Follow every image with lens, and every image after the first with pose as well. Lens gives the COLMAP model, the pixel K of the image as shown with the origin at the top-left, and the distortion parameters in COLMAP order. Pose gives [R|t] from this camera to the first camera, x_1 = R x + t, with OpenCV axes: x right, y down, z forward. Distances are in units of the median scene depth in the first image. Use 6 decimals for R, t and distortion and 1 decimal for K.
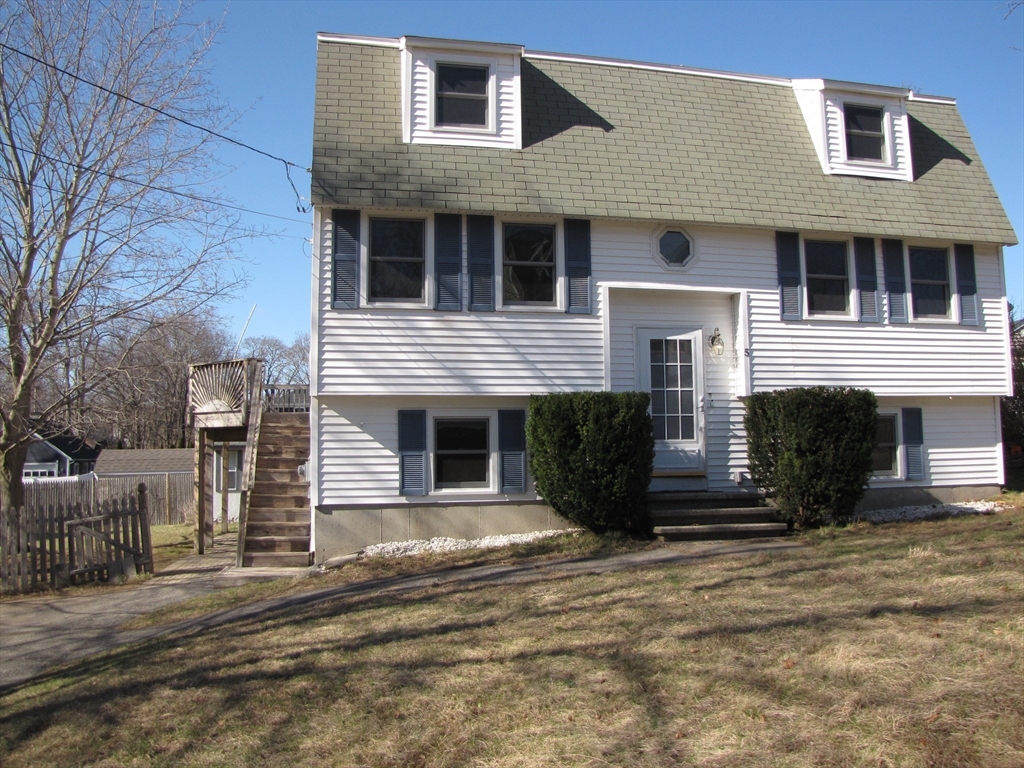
lens RADIAL K [[857.8, 0, 512.0], [0, 857.8, 384.0], [0, 0, 1]] dist [-0.163579, 0.128985]
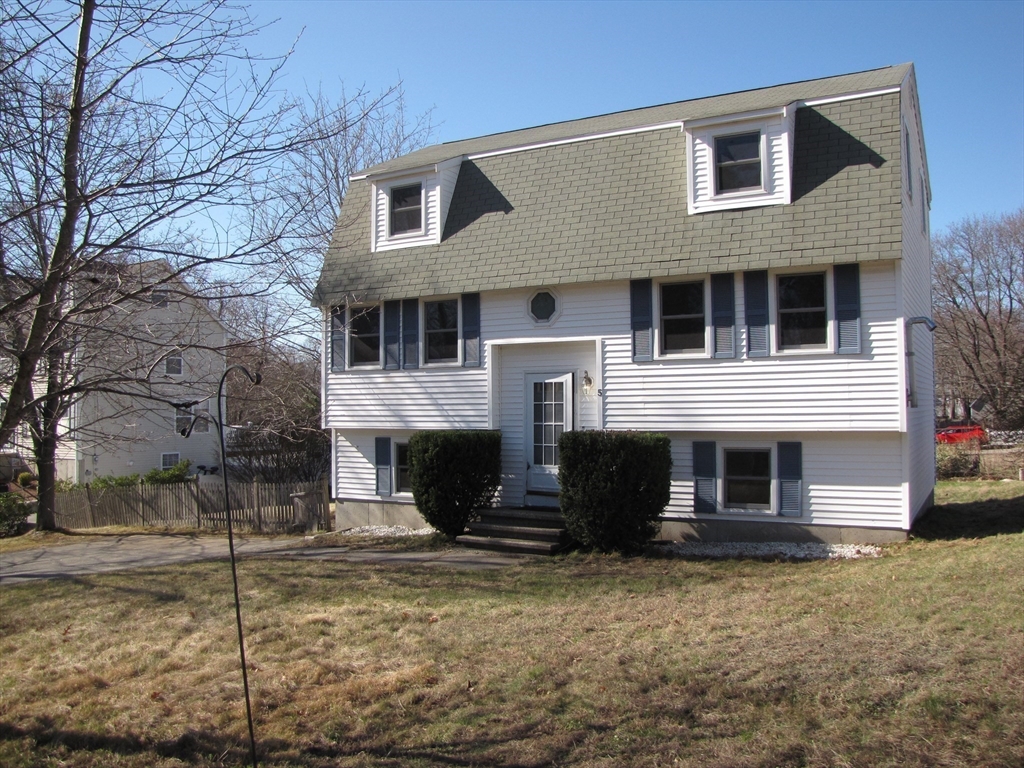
lens RADIAL K [[857.8, 0, 512.0], [0, 857.8, 384.0], [0, 0, 1]] dist [-0.163579, 0.128985]
pose [[0.742103, -0.011151, -0.670193, 0.989050], [0.051705, 0.997835, 0.040650, -0.104621], [0.668289, -0.064819, 0.741072, 0.067318]]
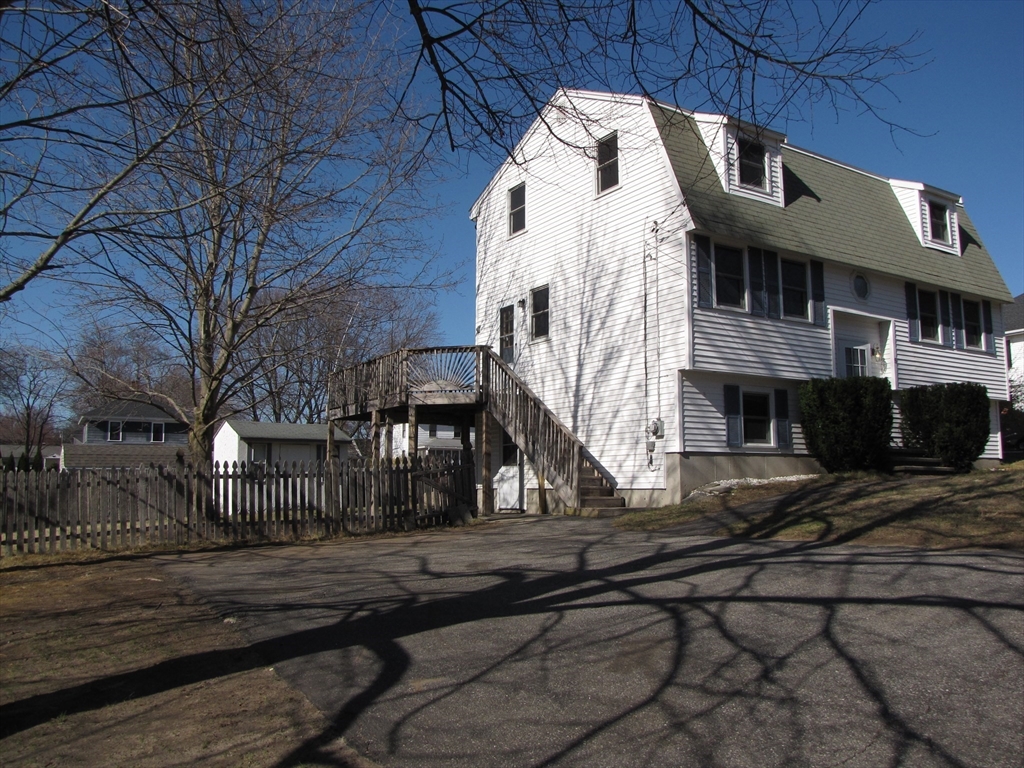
lens RADIAL K [[857.8, 0, 512.0], [0, 857.8, 384.0], [0, 0, 1]] dist [-0.163579, 0.128985]
pose [[0.943594, 0.052554, 0.326907, -0.863834], [-0.038738, 0.998065, -0.048637, 0.104498], [-0.328830, 0.033230, 0.943804, -0.169169]]
